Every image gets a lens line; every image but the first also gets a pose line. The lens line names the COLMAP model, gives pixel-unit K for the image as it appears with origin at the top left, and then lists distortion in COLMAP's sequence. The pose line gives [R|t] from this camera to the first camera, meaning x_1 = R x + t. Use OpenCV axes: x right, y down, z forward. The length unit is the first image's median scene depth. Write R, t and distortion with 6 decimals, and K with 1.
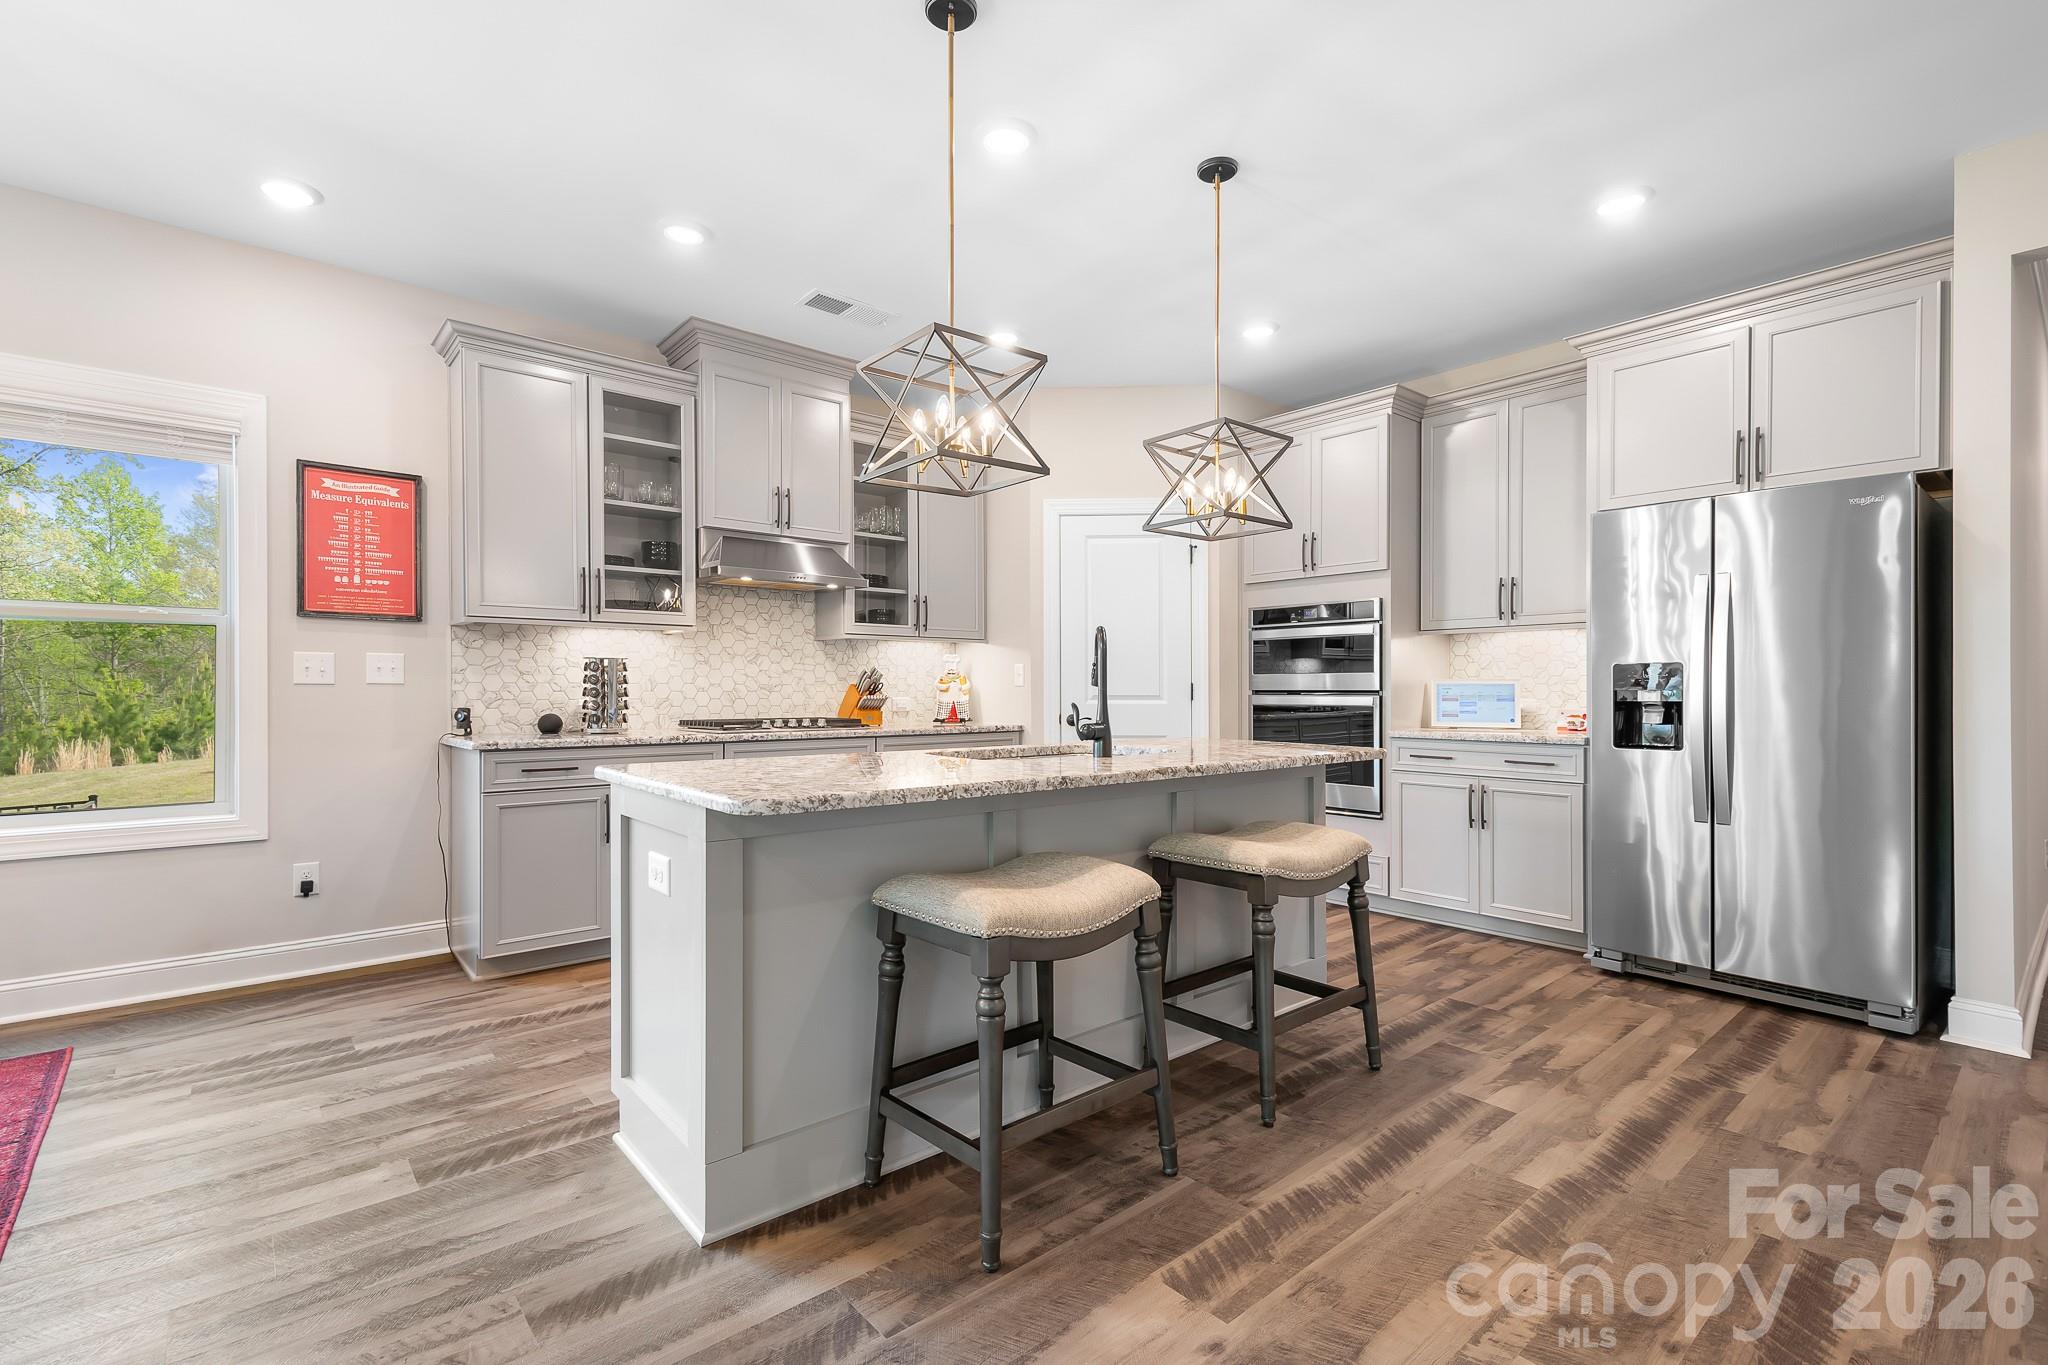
lens RADIAL K [[921.9, 0, 1019.1], [0, 921.9, 690.6], [0, 0, 1]] dist [0.018733, -0.003745]
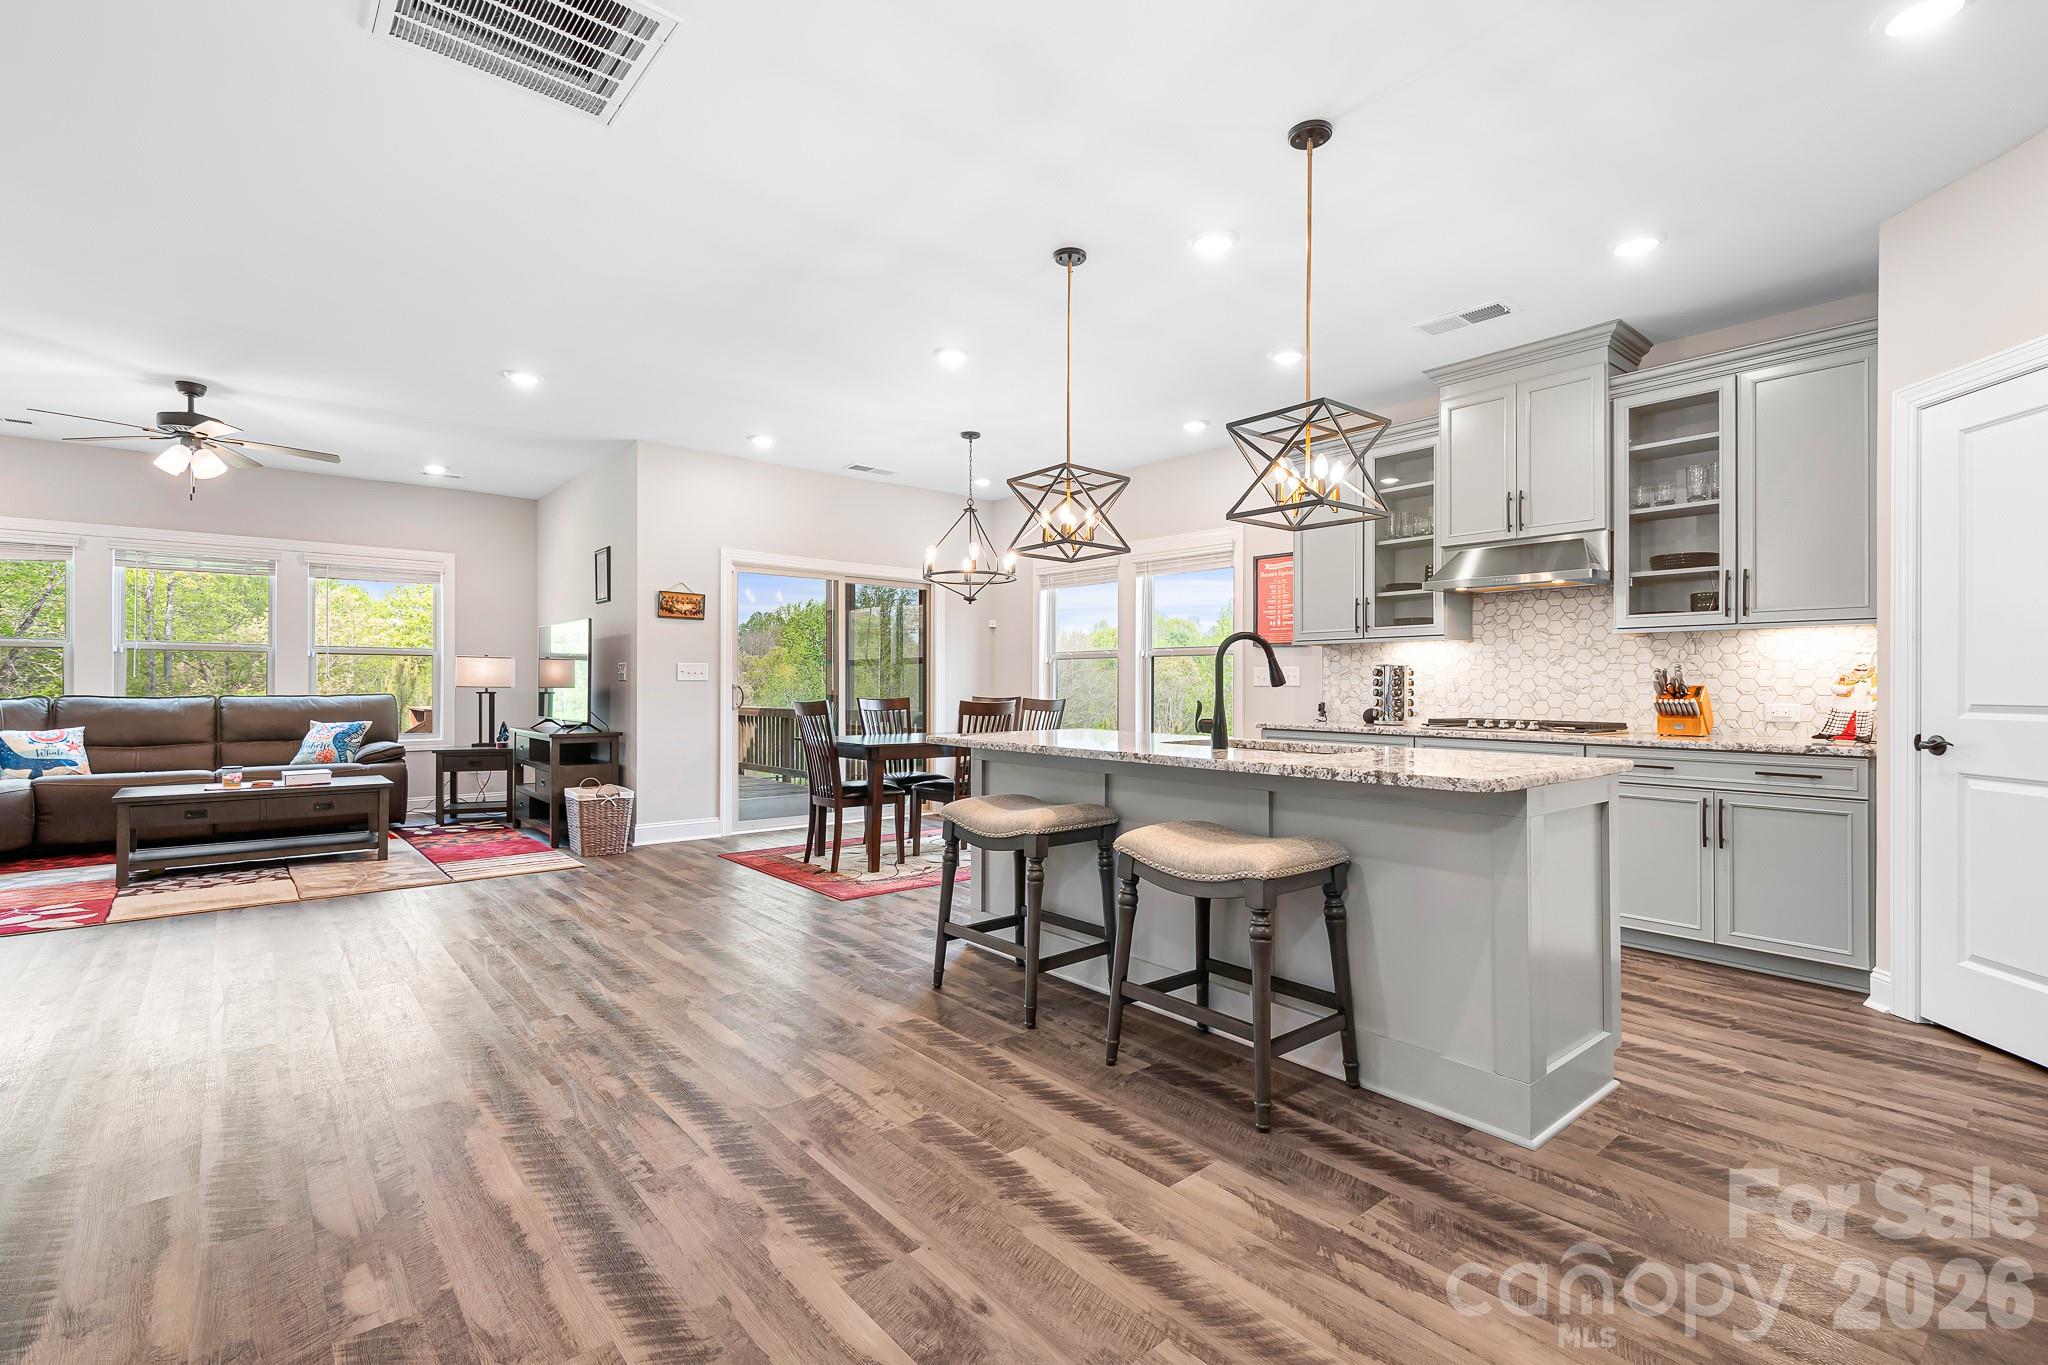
lens RADIAL K [[921.9, 0, 1052.3], [0, 921.9, 684.0], [0, 0, 1]] dist [0.018733, -0.003745]
pose [[0.017139, -0.003323, -0.999848, 0.937850], [-0.007636, 0.999965, -0.003454, -0.001668], [0.999824, 0.007694, 0.017113, 0.593279]]
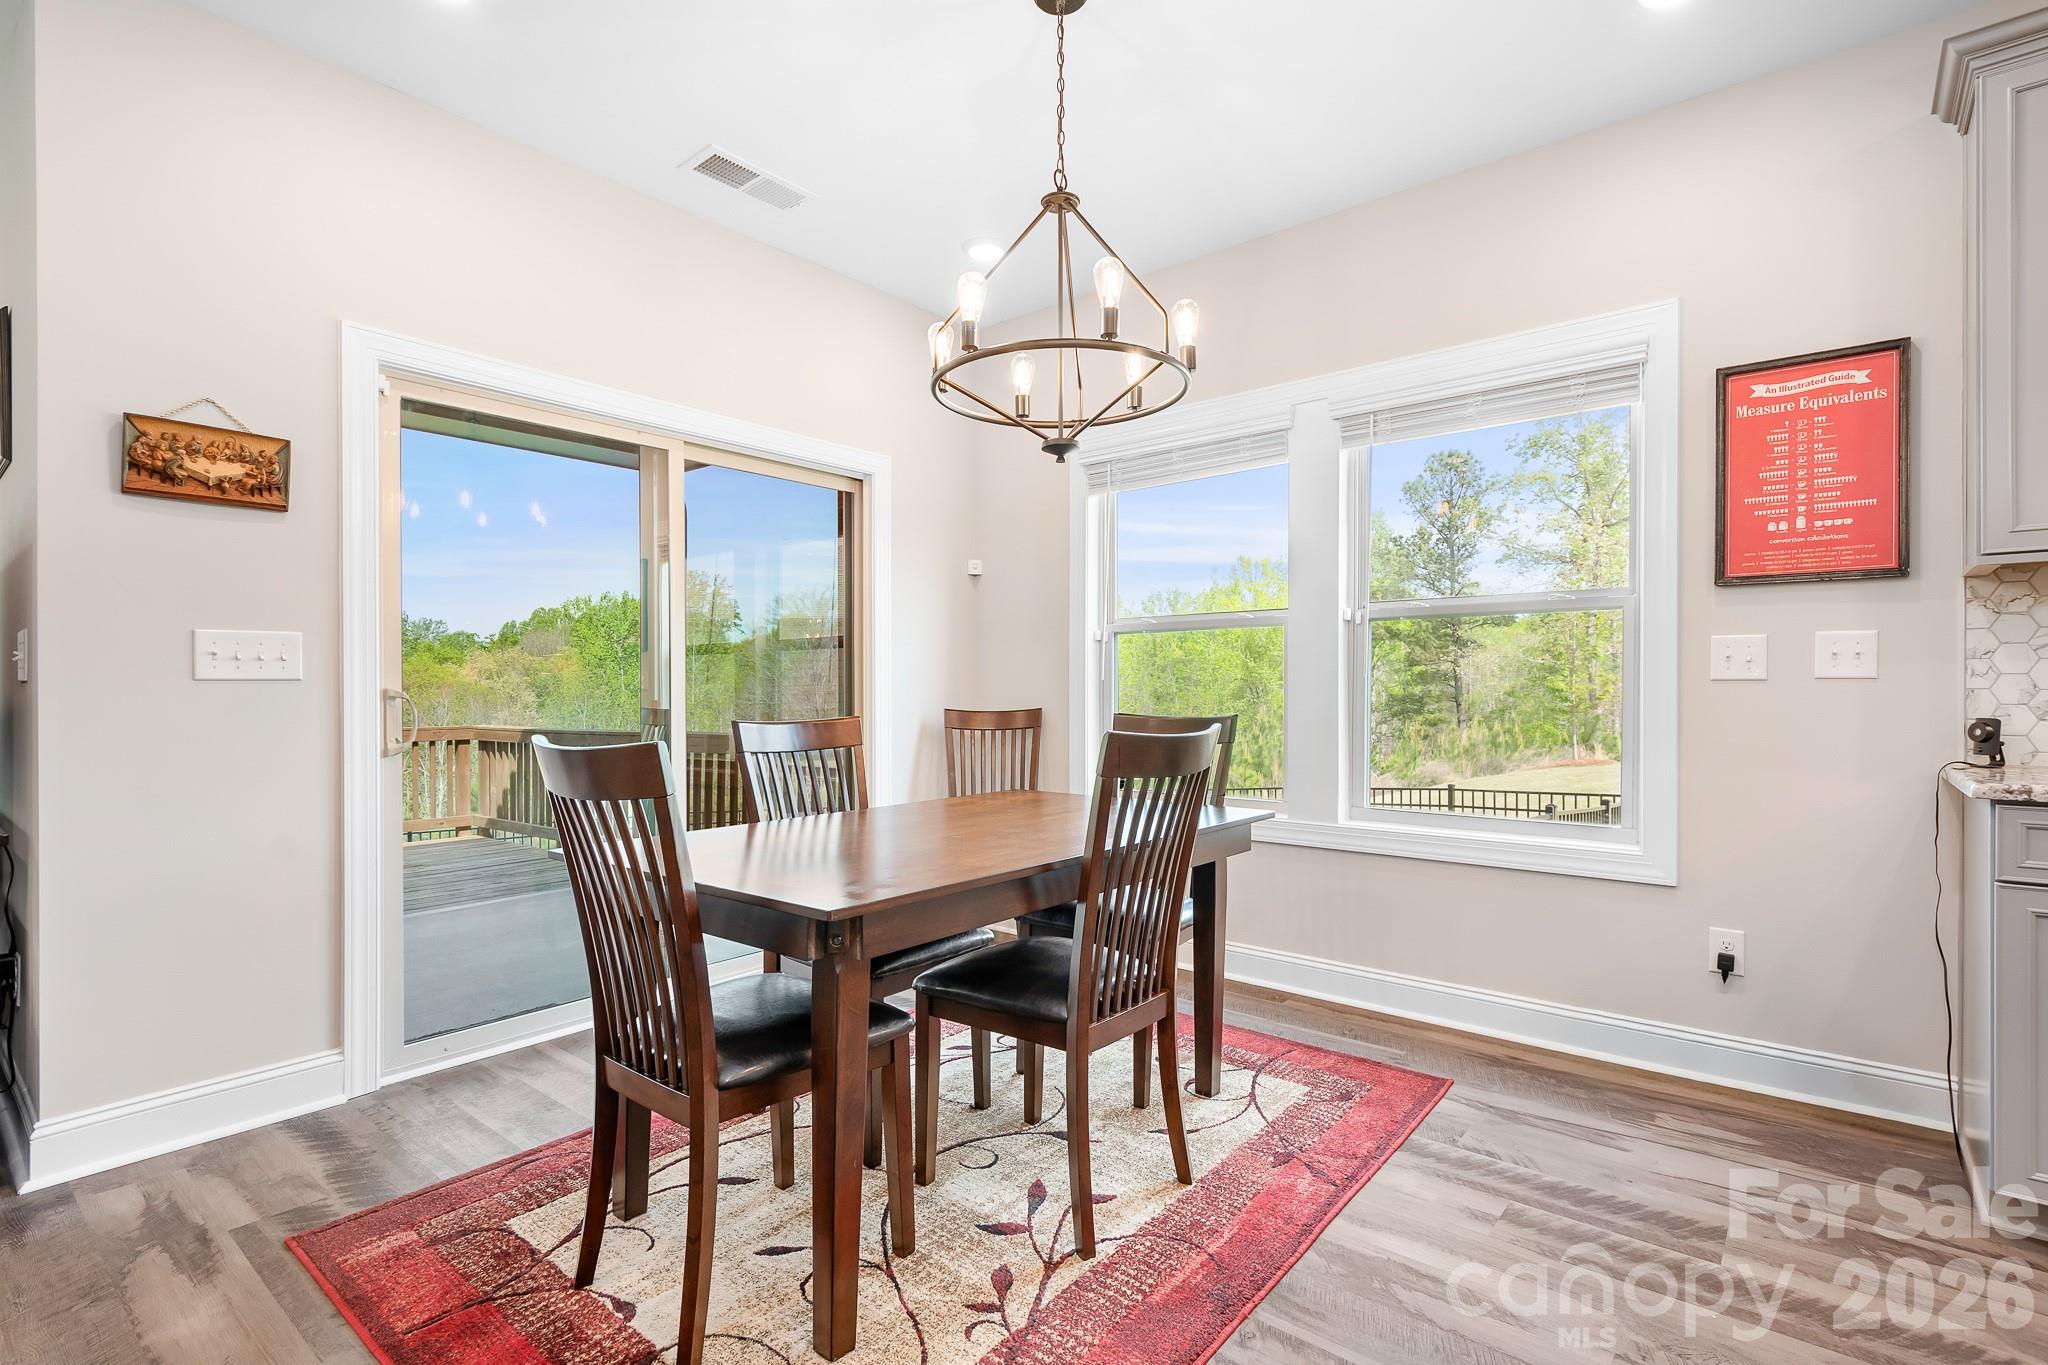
lens RADIAL K [[965.8, 0, 1033.6], [0, 965.8, 695.1], [0, 0, 1]] dist [0.011919, -0.004449]
pose [[0.174655, 0.004137, -0.984621, -0.120783], [0.002445, 0.999986, 0.004636, 0.000076], [0.984627, -0.003217, 0.174642, 0.340019]]
